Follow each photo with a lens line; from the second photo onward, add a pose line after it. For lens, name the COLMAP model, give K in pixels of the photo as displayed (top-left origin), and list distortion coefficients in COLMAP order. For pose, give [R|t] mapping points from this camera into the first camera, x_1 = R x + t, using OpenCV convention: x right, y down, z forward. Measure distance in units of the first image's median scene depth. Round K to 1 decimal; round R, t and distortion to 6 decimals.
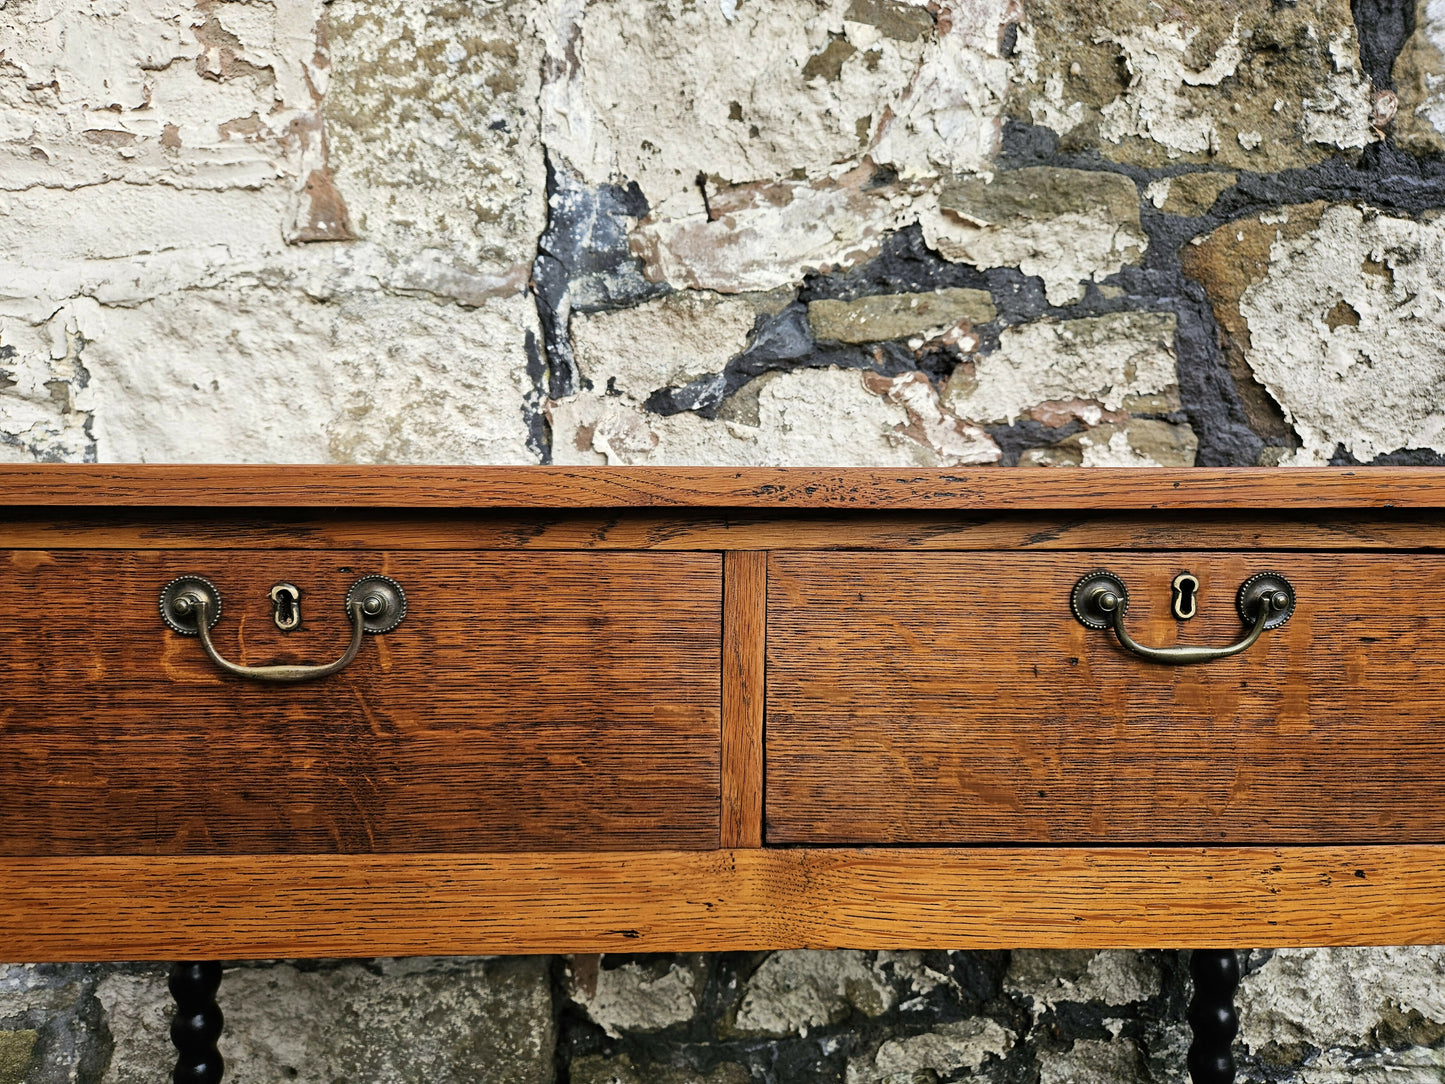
lens RADIAL K [[963.4, 0, 718.7], [0, 963.4, 557.3], [0, 0, 1]] dist [0.072192, -0.061485]
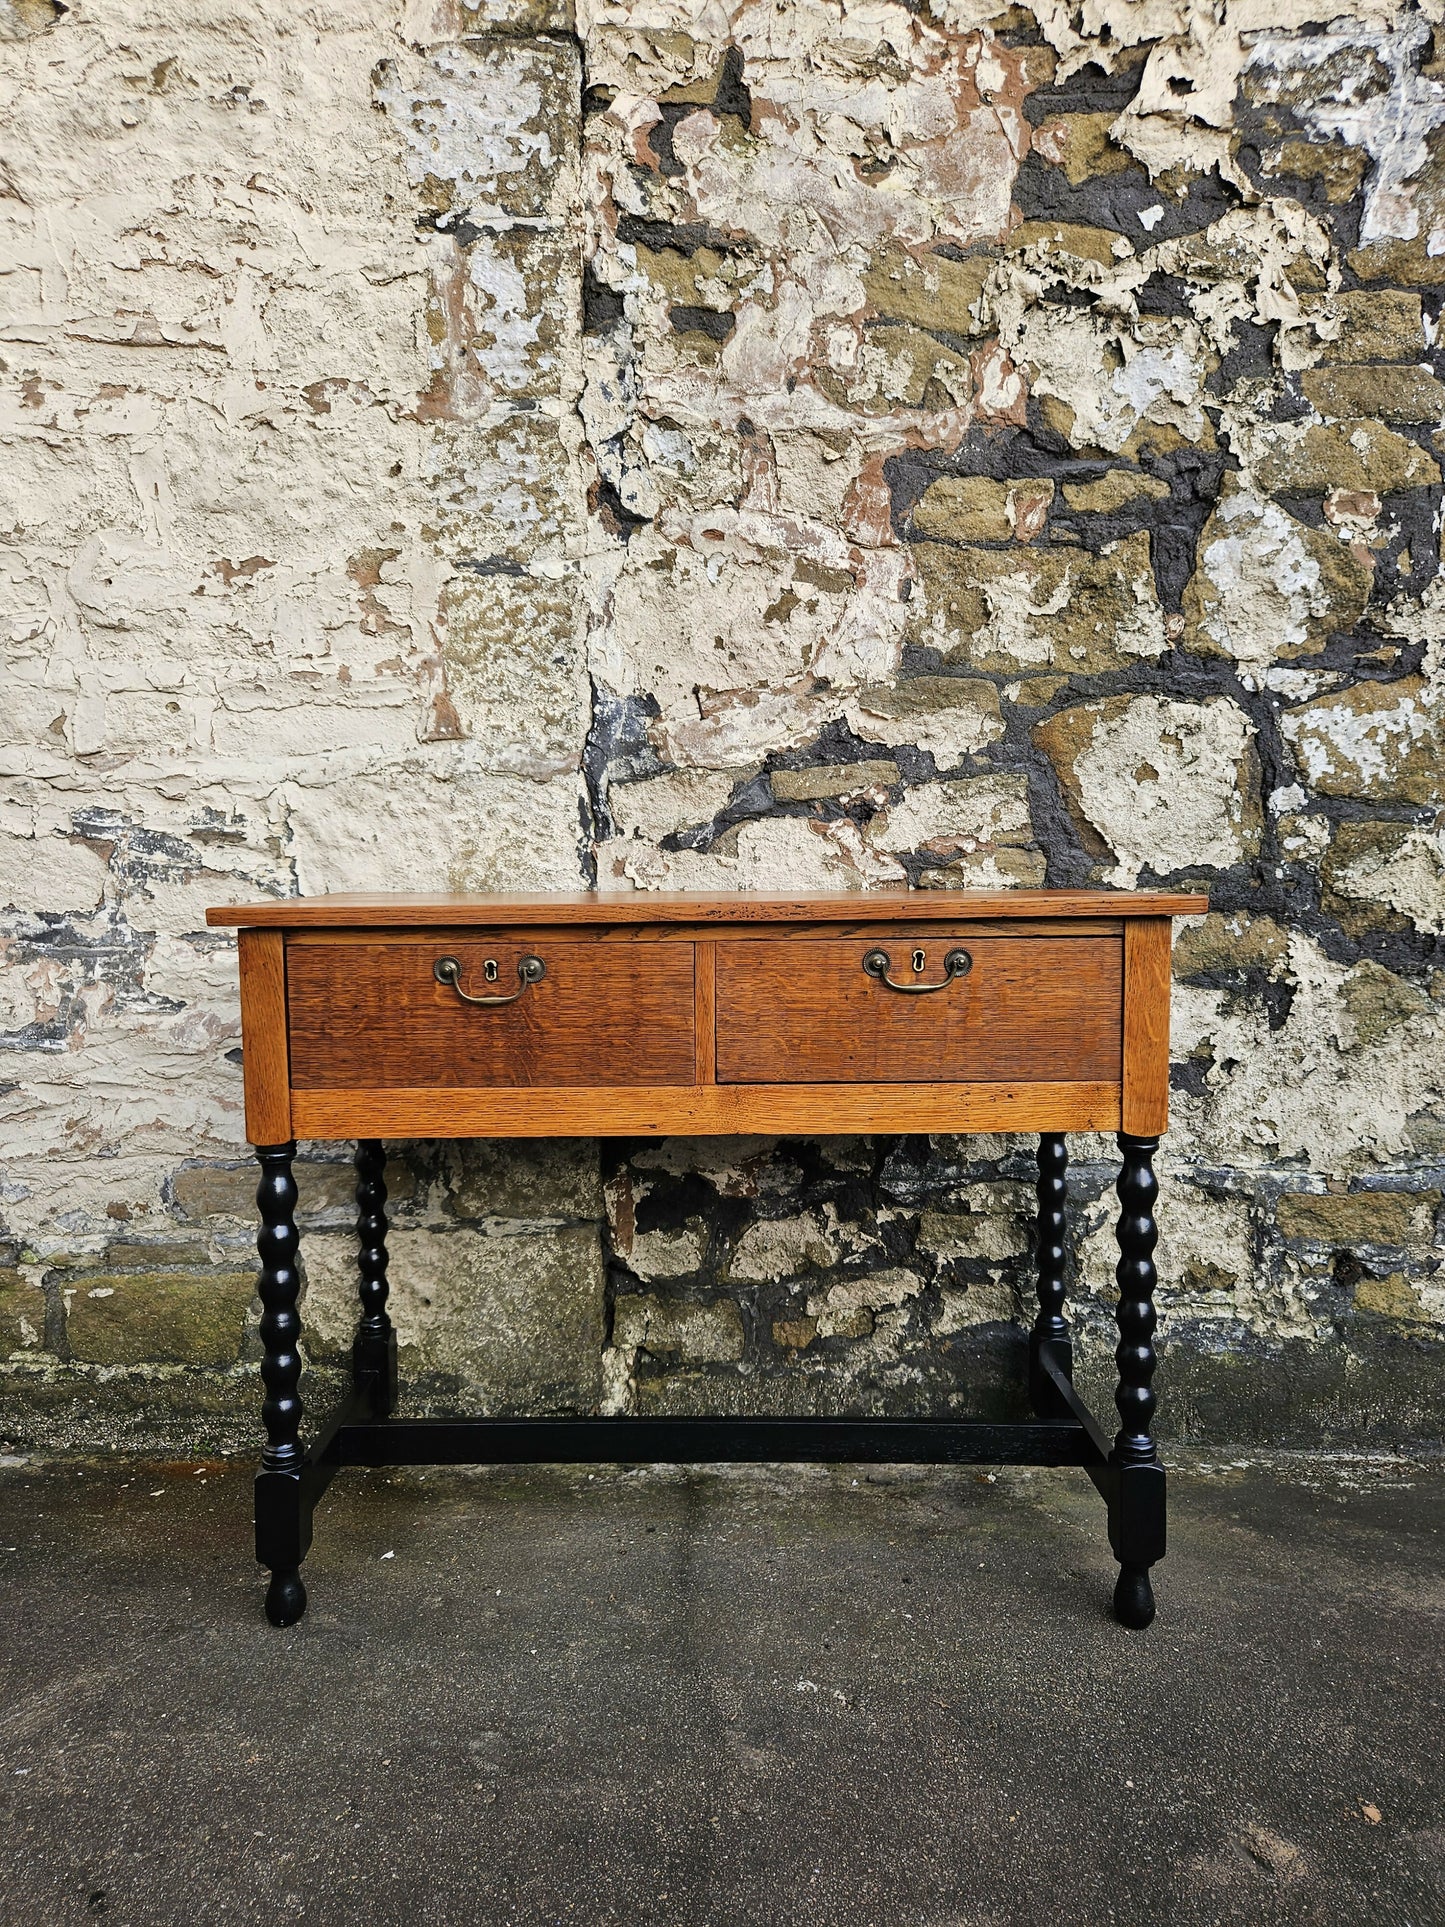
lens RADIAL K [[1284.8, 0, 718.8], [0, 1284.8, 977.4], [0, 0, 1]] dist [0.072192, -0.061485]
pose [[0.999070, -0.012531, -0.041260, 0.090903], [0.013121, 0.999815, 0.014040, 0.017157], [0.041077, -0.014569, 0.999050, -0.942290]]
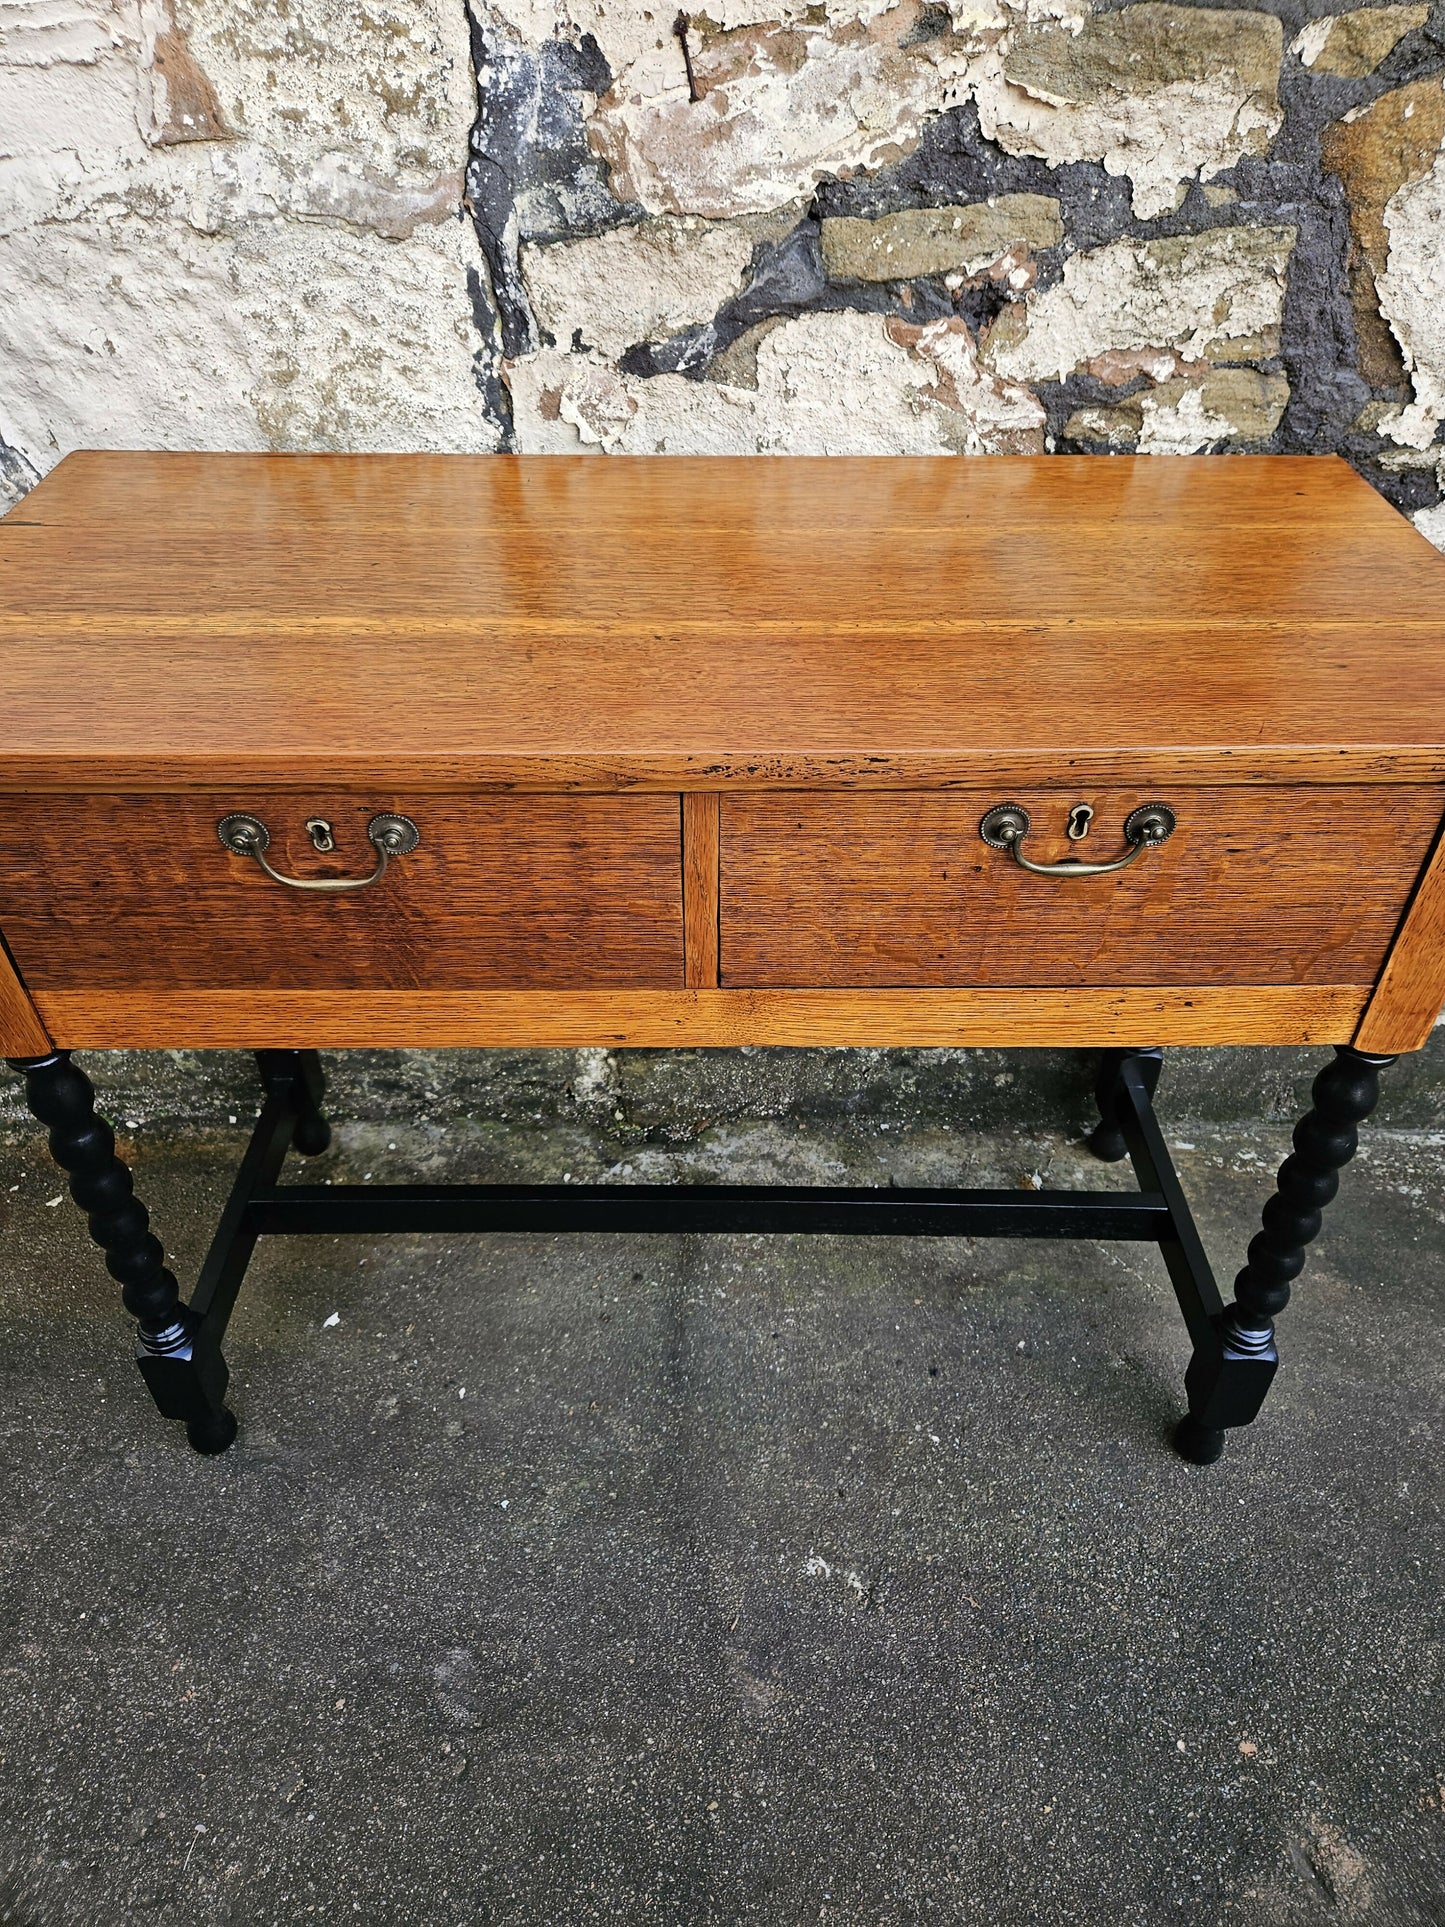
lens RADIAL K [[1284.8, 0, 724.7], [0, 1284.8, 943.5], [0, 0, 1]] dist [0.072192, -0.061485]
pose [[0.999385, 0.017176, -0.030566, 0.056633], [0.003699, 0.815267, 0.579073, -0.398155], [0.034866, -0.578830, 0.814703, -0.193467]]
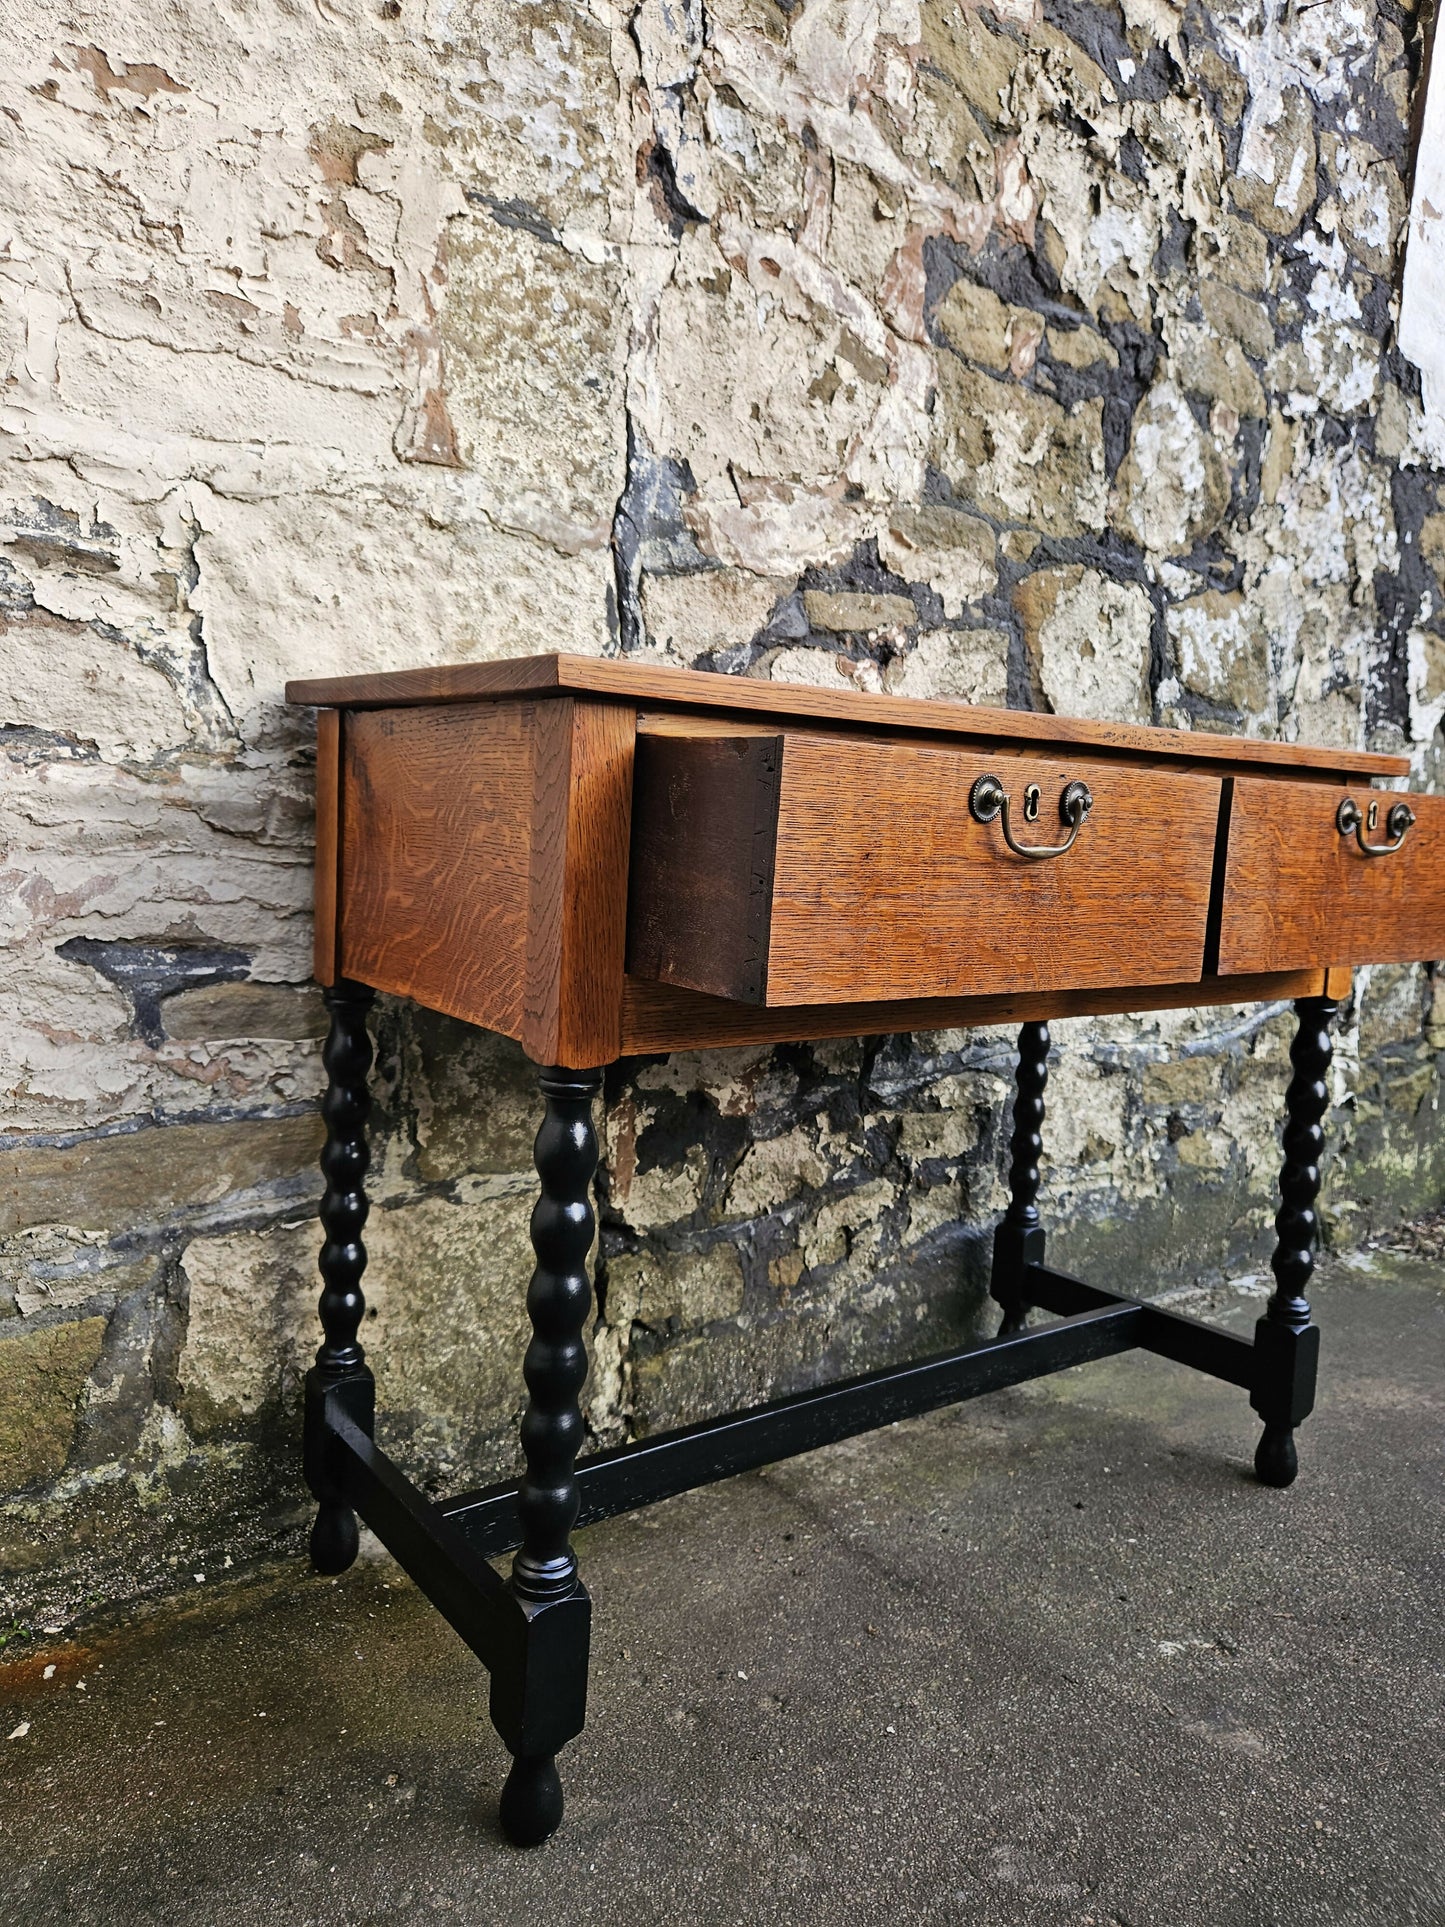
lens RADIAL K [[1284.8, 0, 697.5], [0, 1284.8, 967.4], [0, 0, 1]] dist [0.072192, -0.061485]
pose [[0.824128, -0.033302, 0.565424, -0.925053], [-0.001756, 0.998115, 0.061347, 0.099380], [-0.566401, -0.051551, 0.822516, -0.247306]]
